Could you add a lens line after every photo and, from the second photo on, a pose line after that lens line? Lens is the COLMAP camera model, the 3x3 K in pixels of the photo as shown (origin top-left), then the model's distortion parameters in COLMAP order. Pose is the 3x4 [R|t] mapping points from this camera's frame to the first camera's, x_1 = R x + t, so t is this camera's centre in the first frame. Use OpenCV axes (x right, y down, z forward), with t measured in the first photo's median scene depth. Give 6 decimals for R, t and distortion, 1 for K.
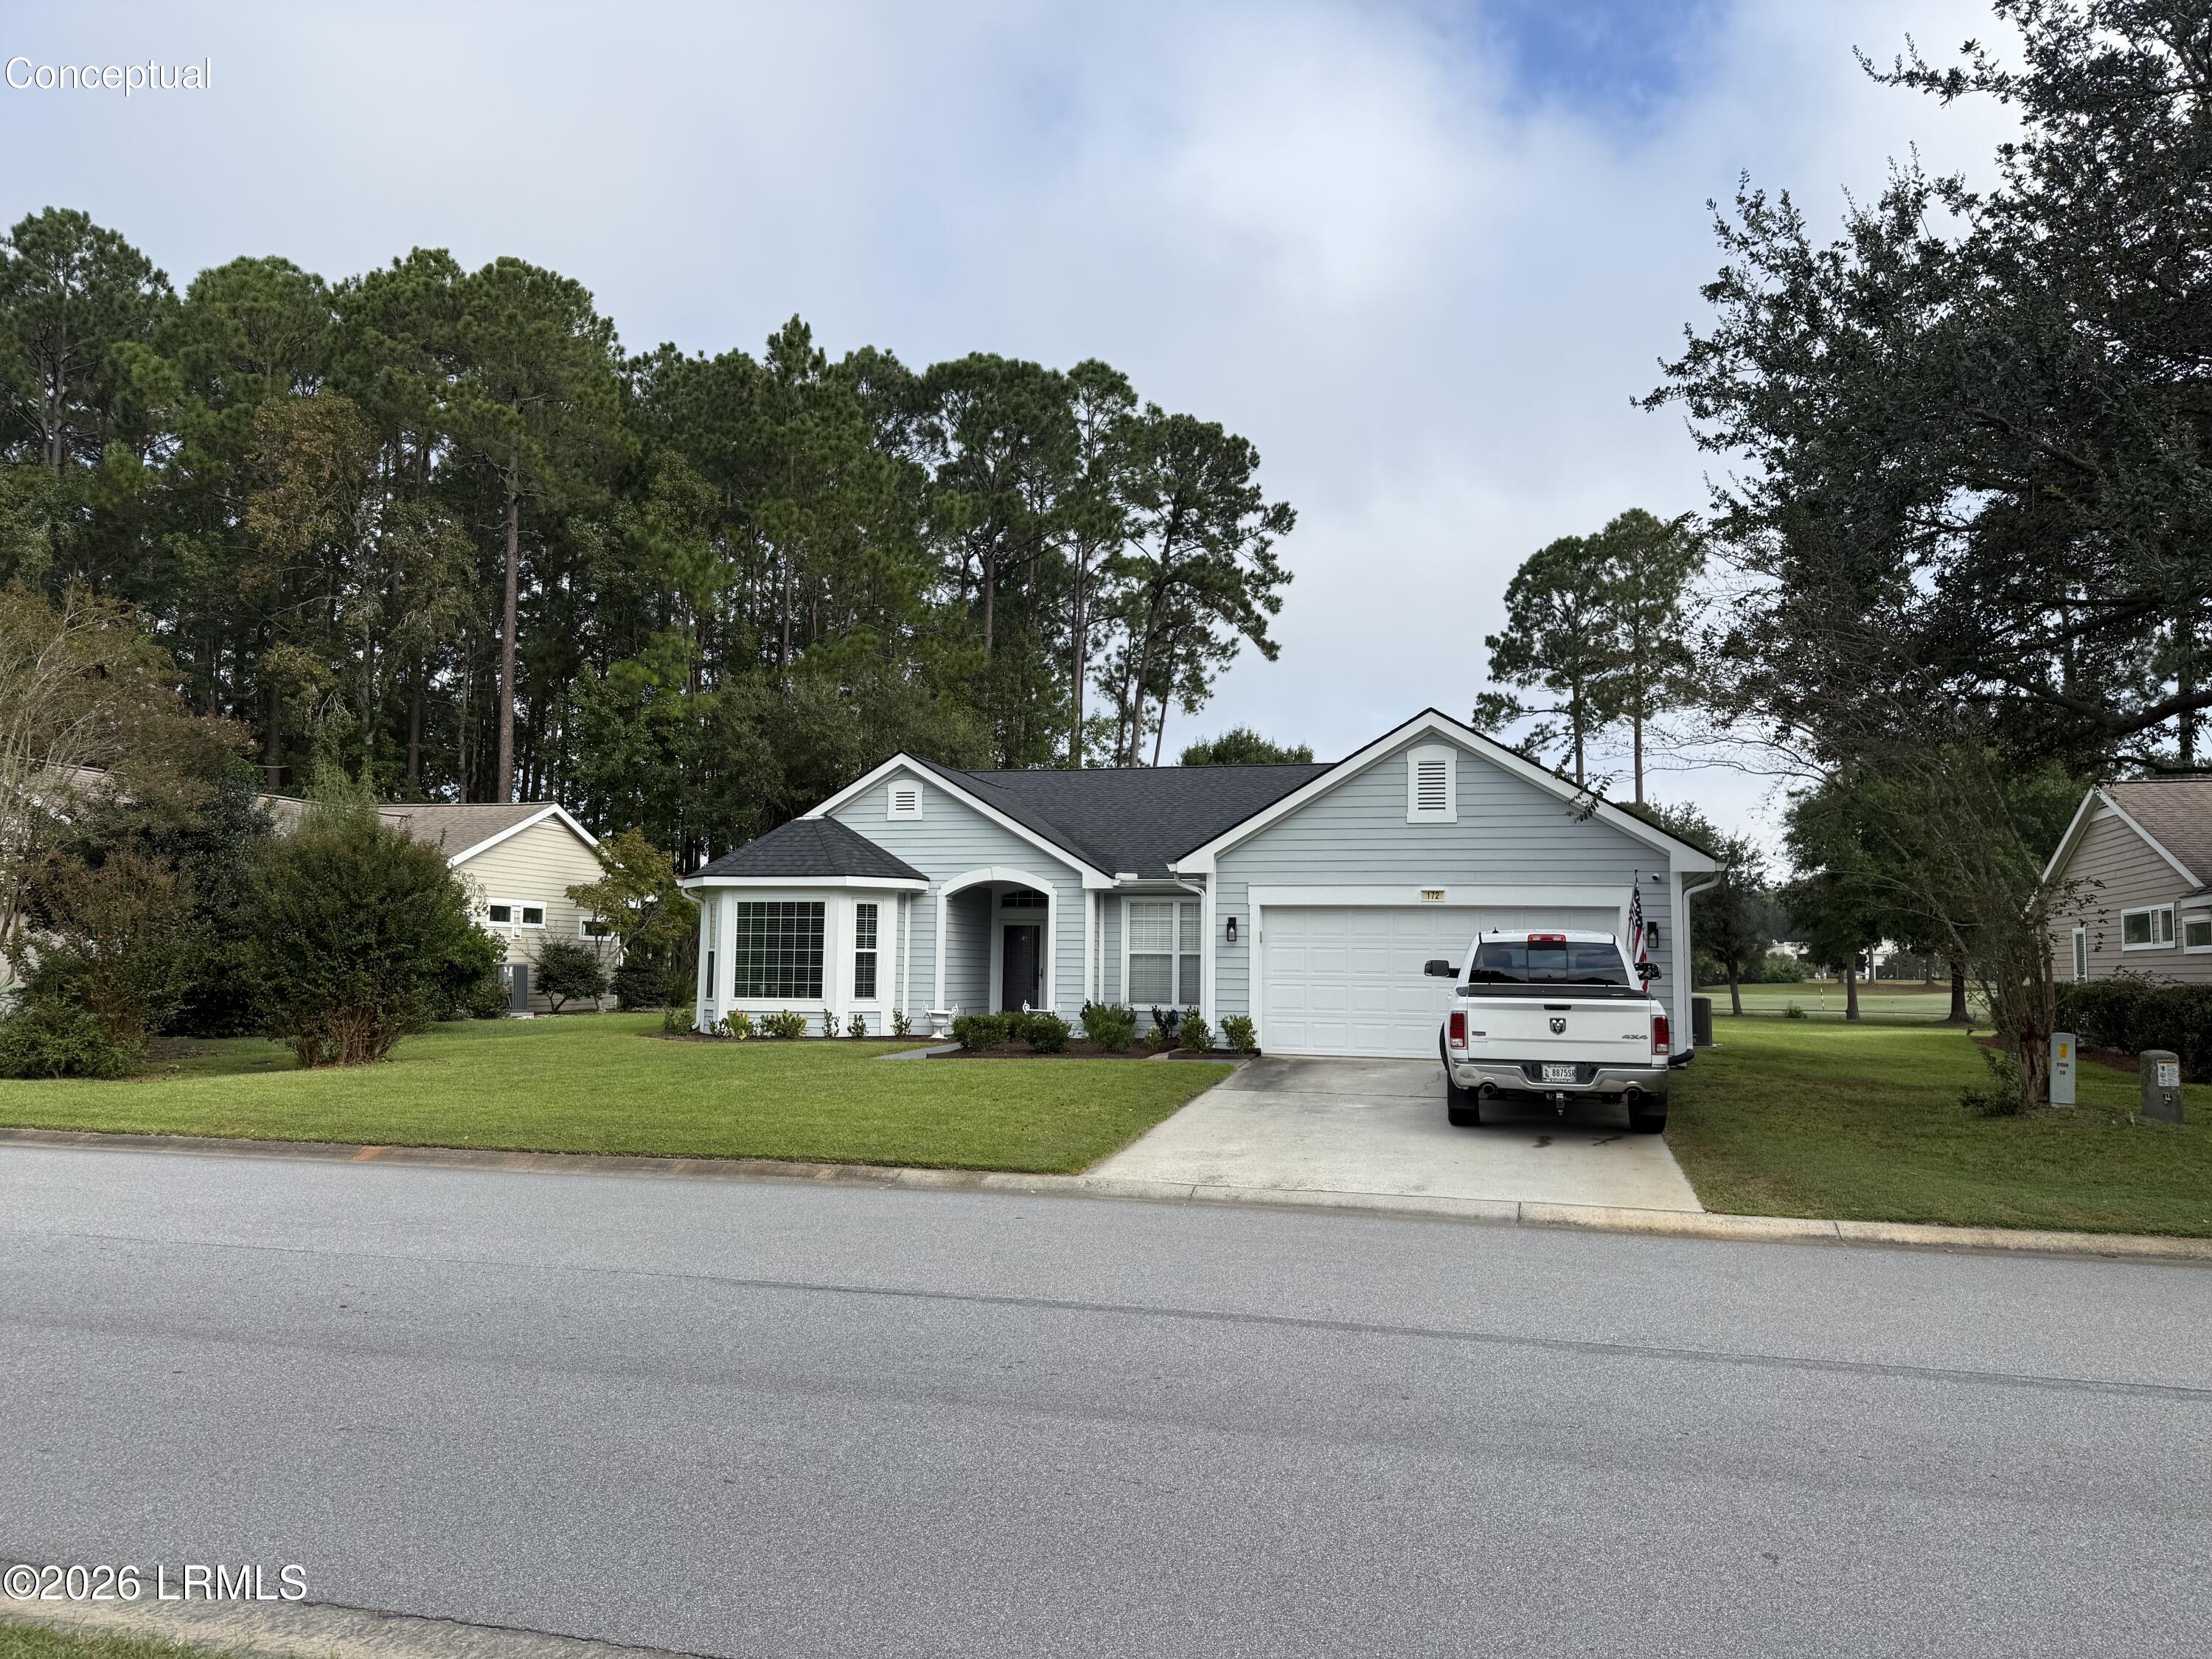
lens RADIAL K [[1579.7, 0, 1115.8], [0, 1579.7, 858.0], [0, 0, 1]] dist [0.091517, -0.124469]
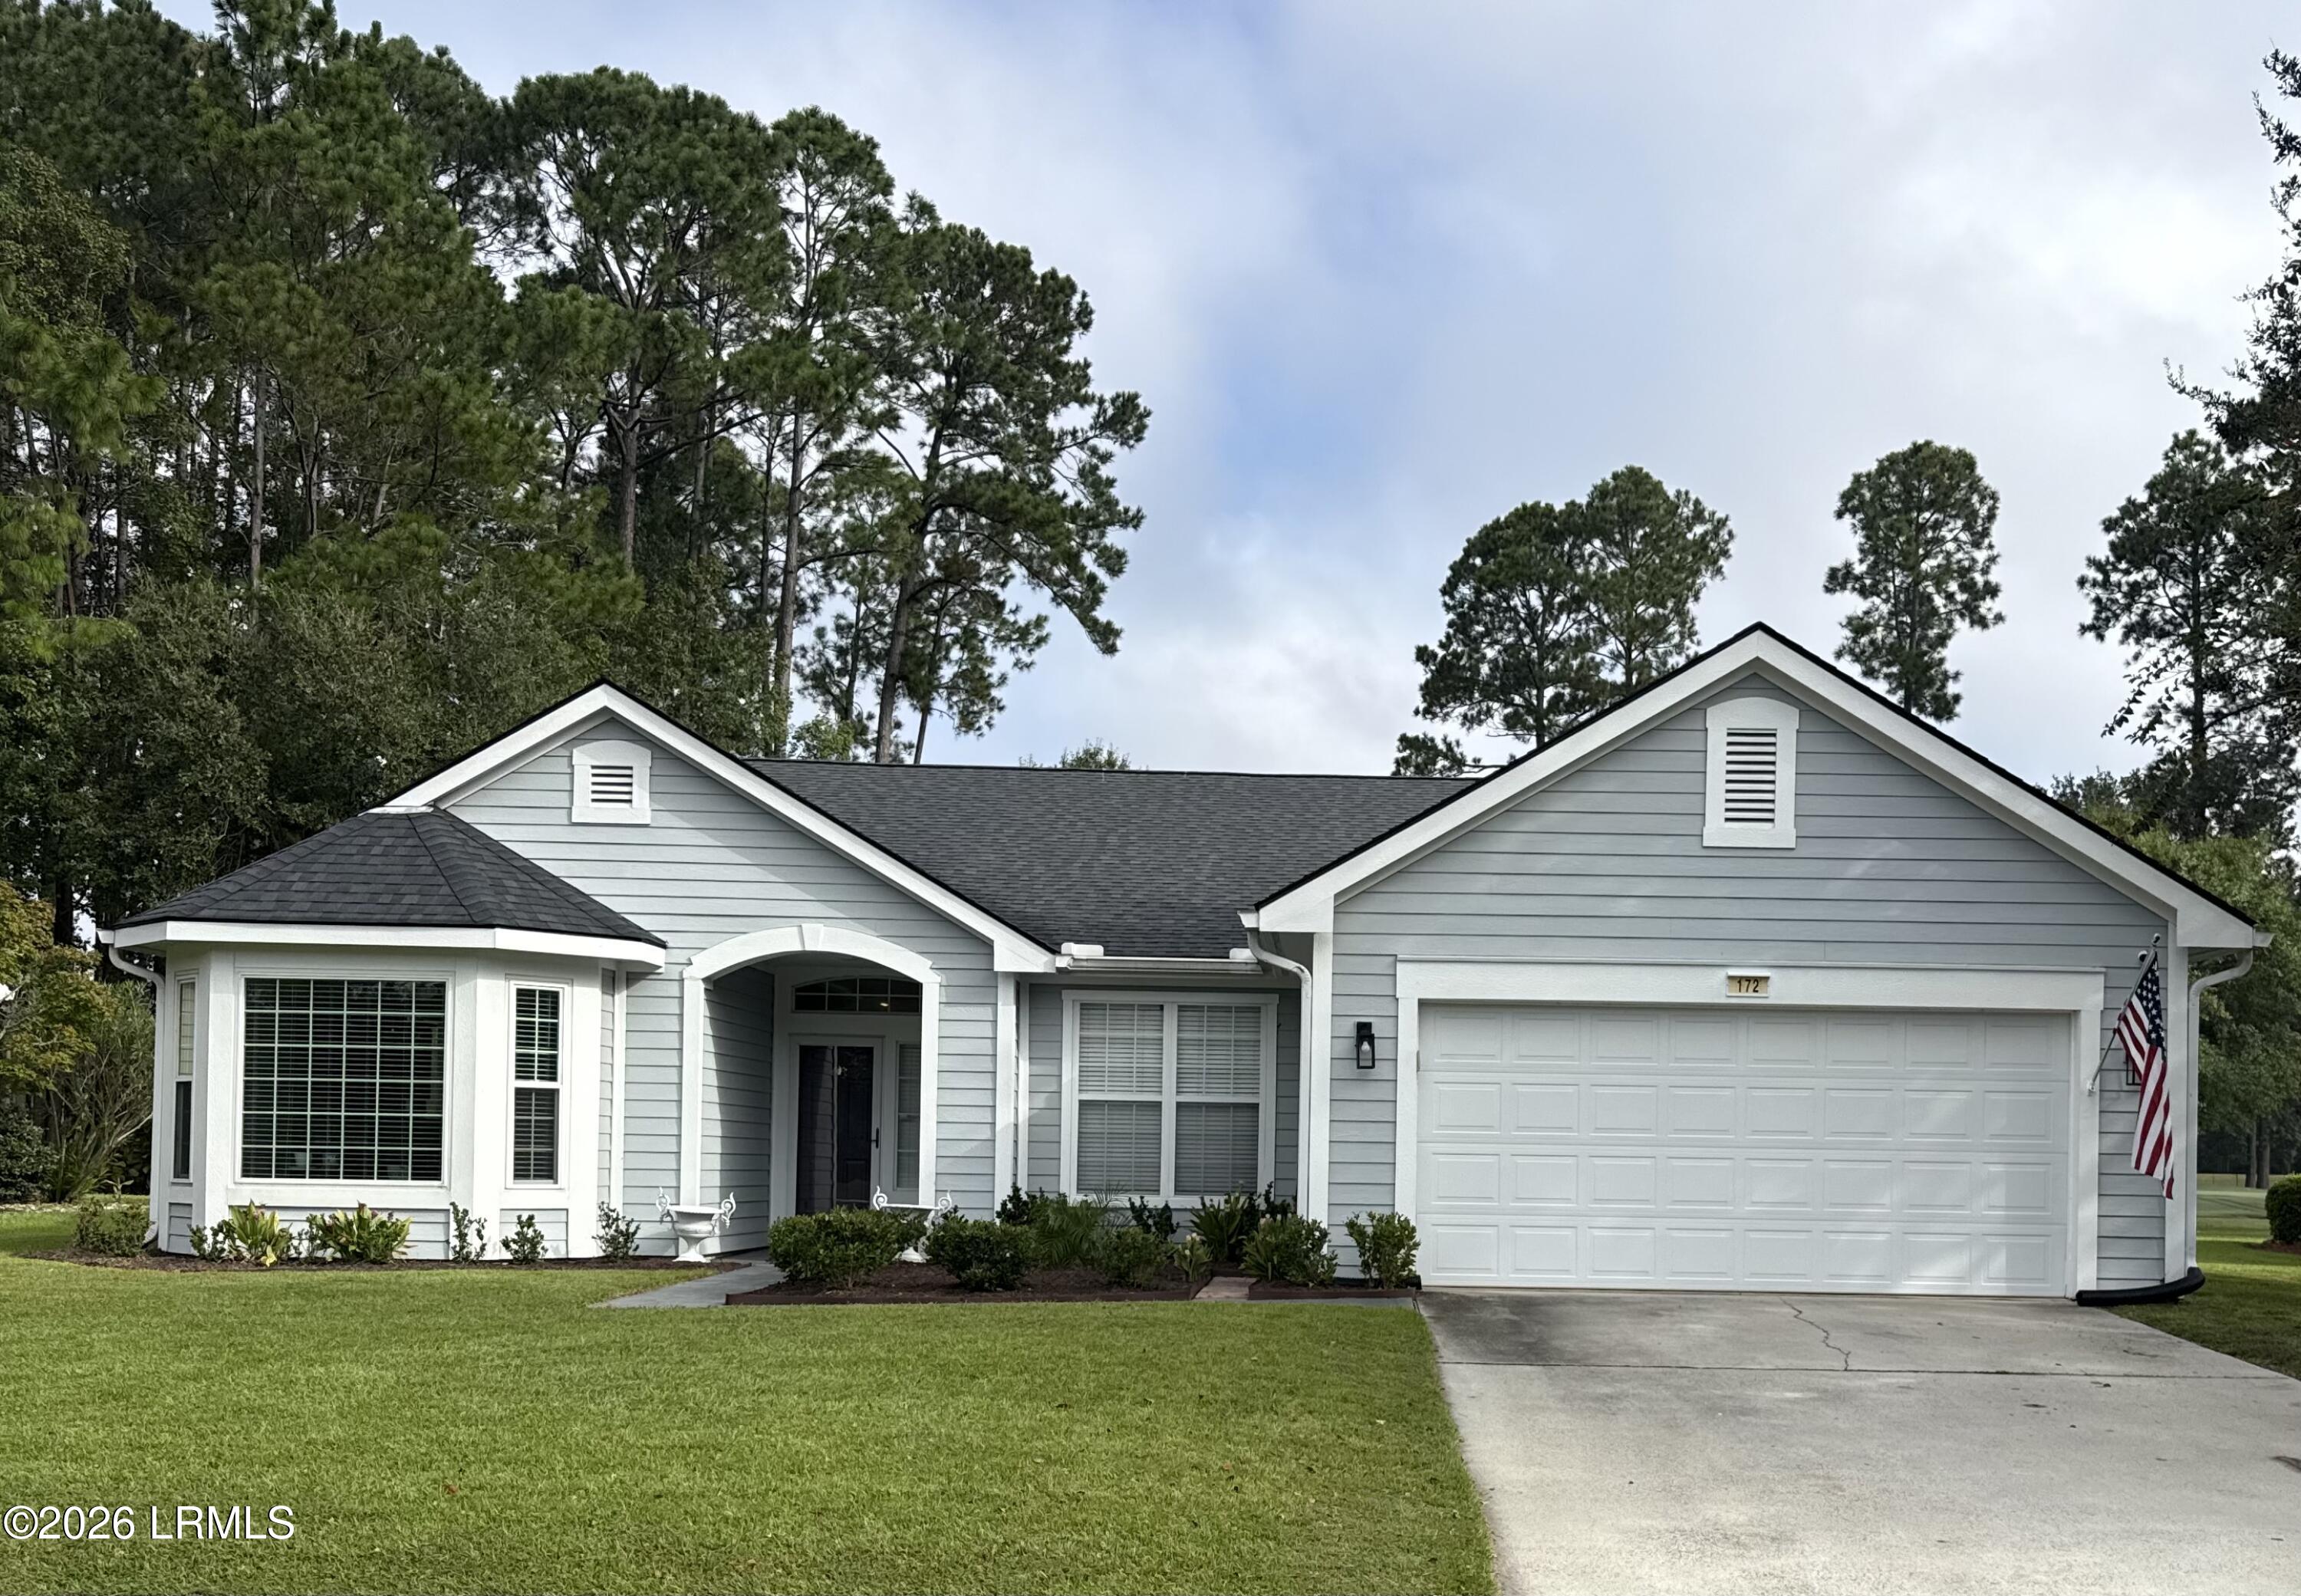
lens RADIAL K [[2332.5, 0, 1440.9], [0, 2332.5, 1165.2], [0, 0, 1]] dist [0.037334, -0.068652]
pose [[0.960018, 0.006225, 0.279868, -0.045310], [-0.026538, 0.997274, 0.068849, 0.012882], [-0.278676, -0.073524, 0.957567, 0.112565]]
